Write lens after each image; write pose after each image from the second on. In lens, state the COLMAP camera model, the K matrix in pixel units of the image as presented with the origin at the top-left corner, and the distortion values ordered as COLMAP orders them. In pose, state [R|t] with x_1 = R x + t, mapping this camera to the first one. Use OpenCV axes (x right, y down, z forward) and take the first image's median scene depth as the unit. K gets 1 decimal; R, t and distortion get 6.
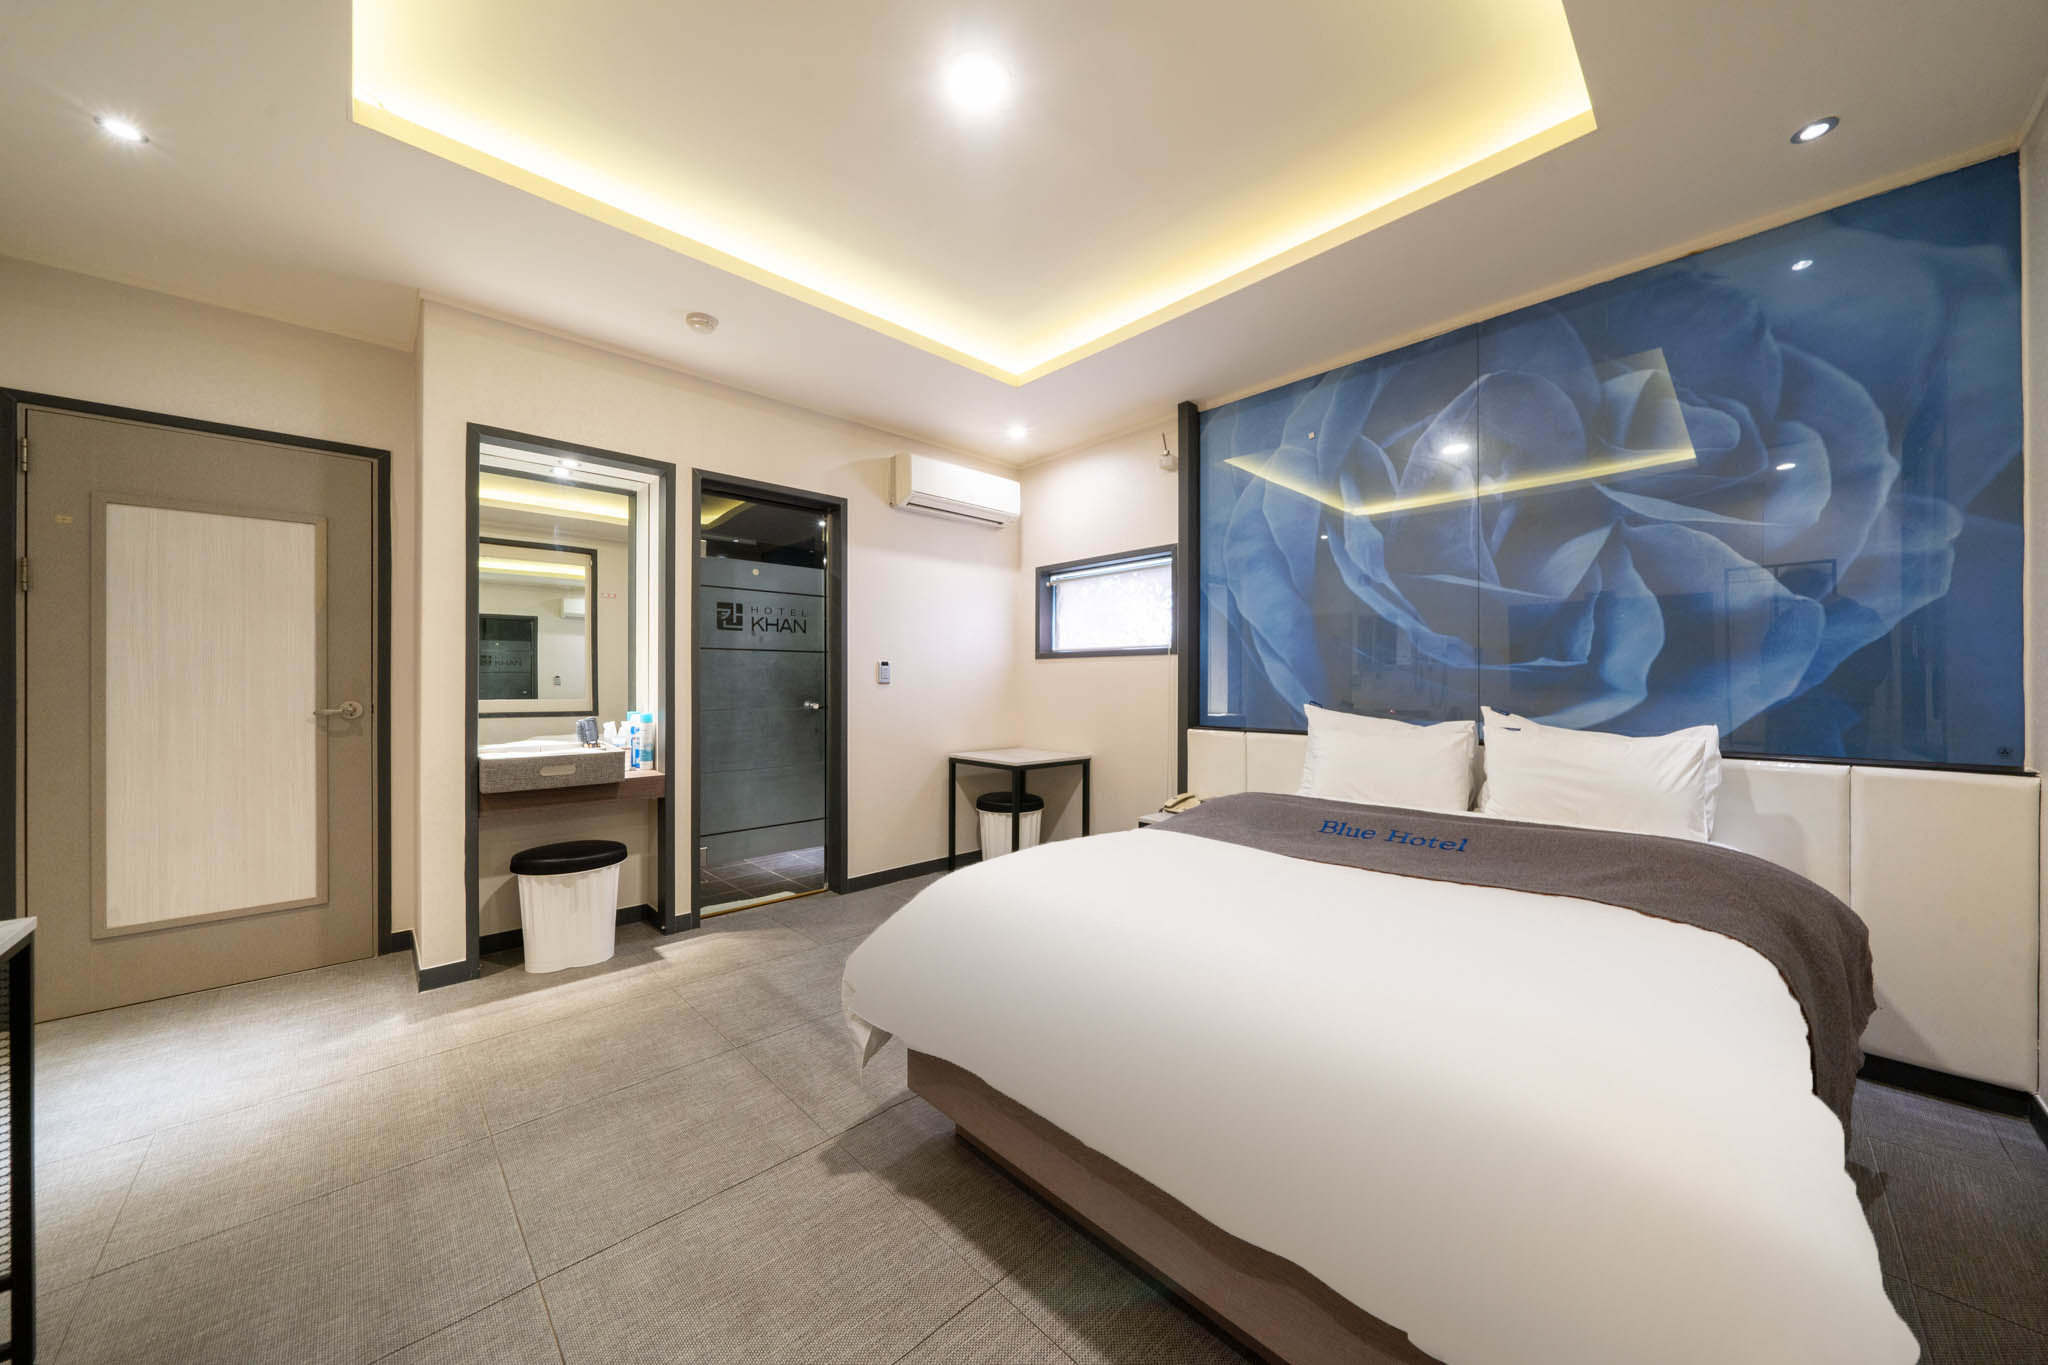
lens RADIAL K [[702.5, 0, 1036.3], [0, 702.5, 681.9], [0, 0, 1]] dist [-0.002743, -0.000188]
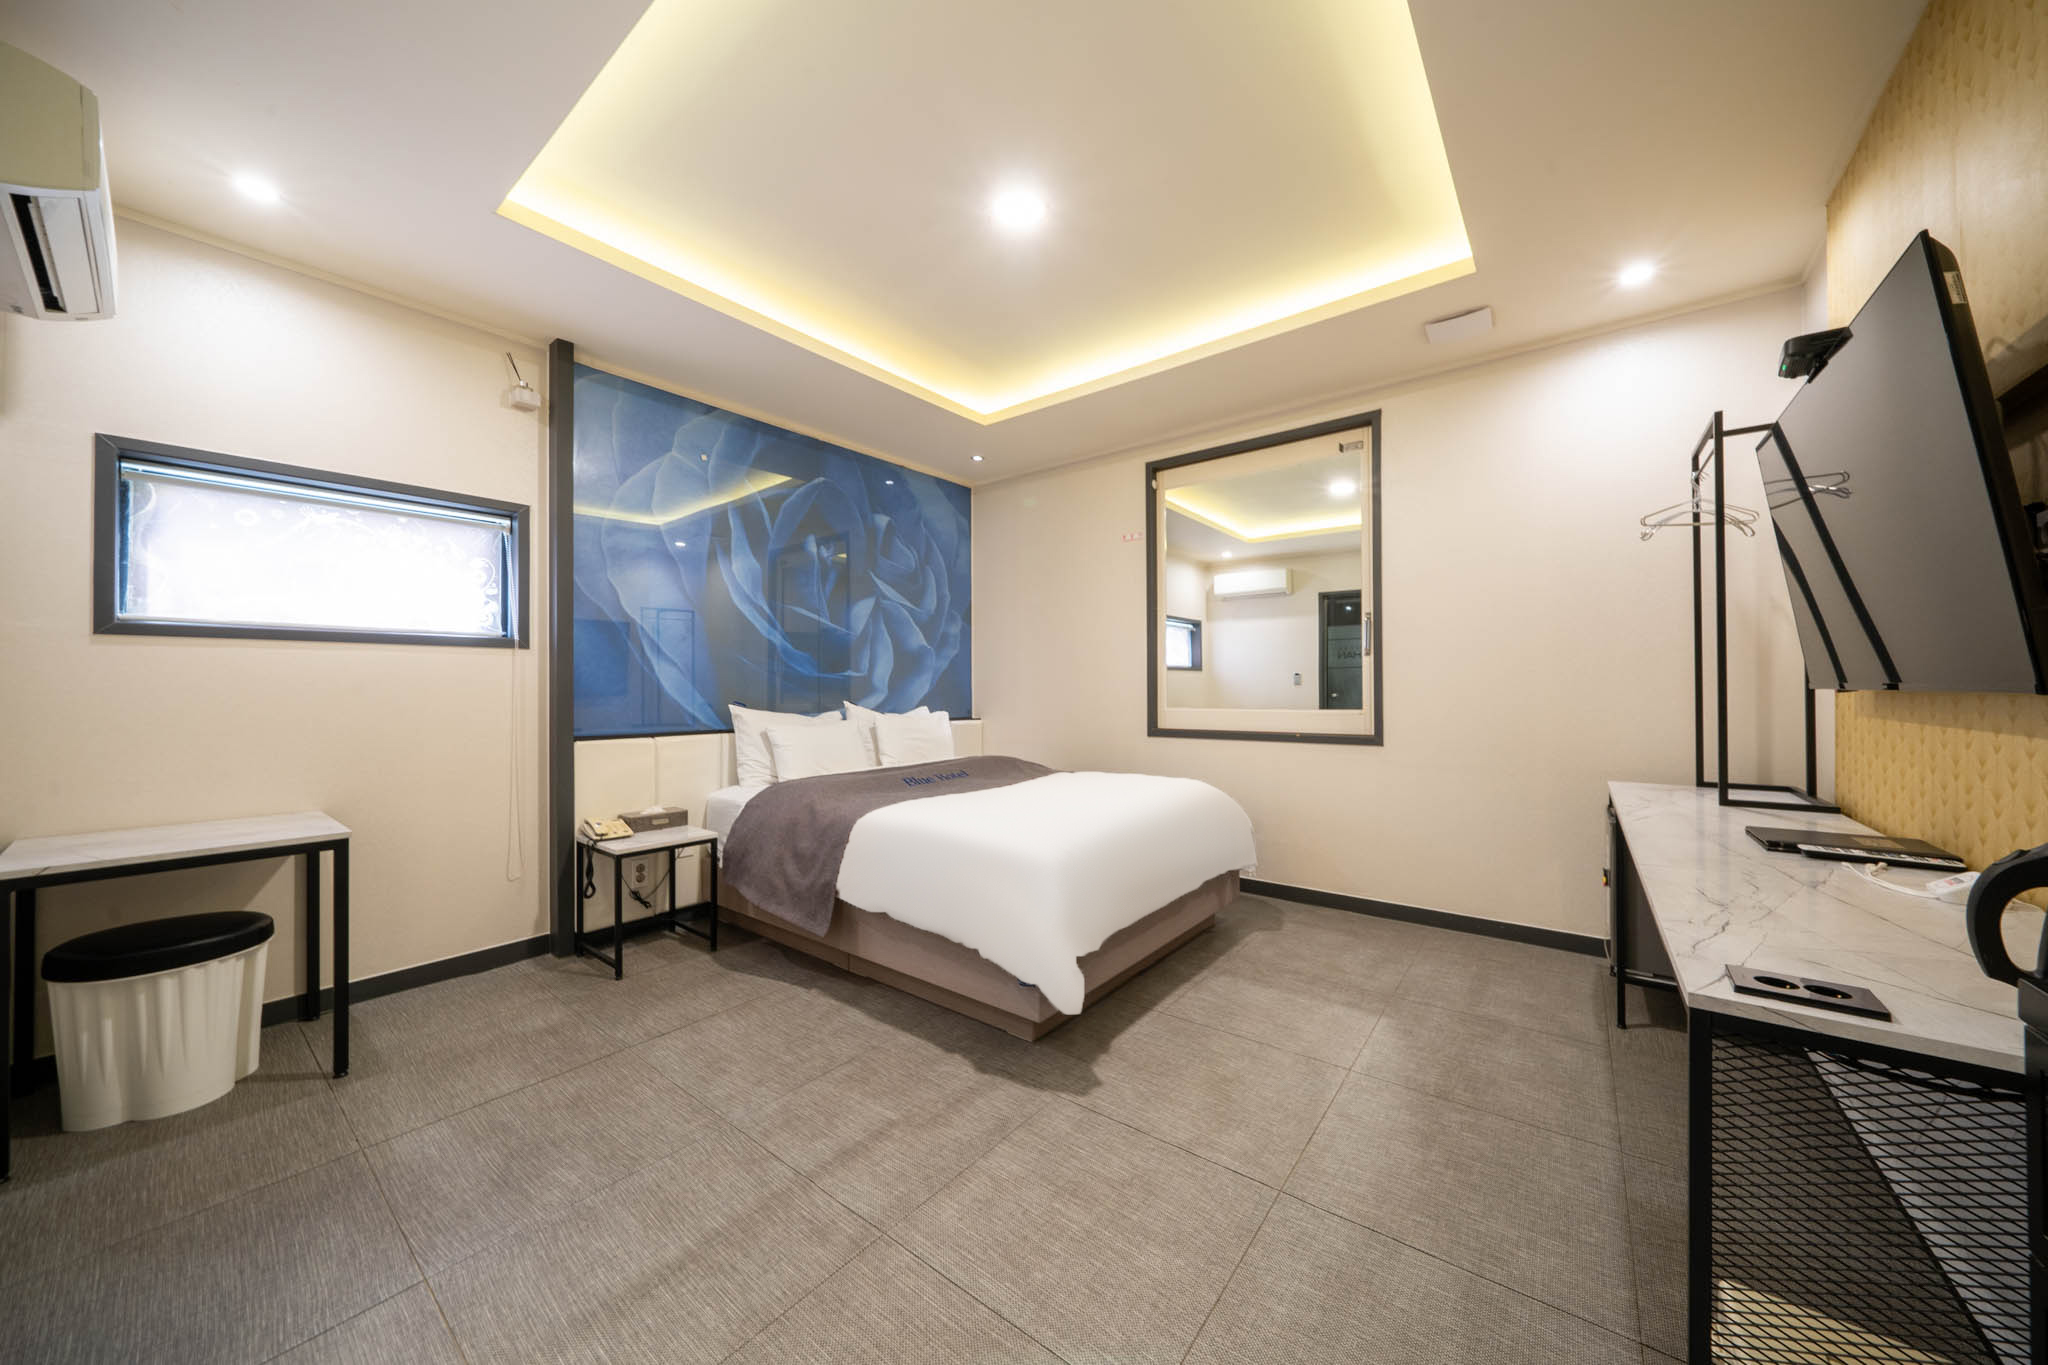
lens RADIAL K [[702.5, 0, 1036.3], [0, 702.5, 681.9], [0, 0, 1]] dist [-0.002743, -0.000188]
pose [[-0.140758, 0.010128, 0.989992, -1.001950], [0.003143, 0.999947, -0.009783, 0.010234], [-0.990039, 0.001735, -0.140782, 0.861993]]
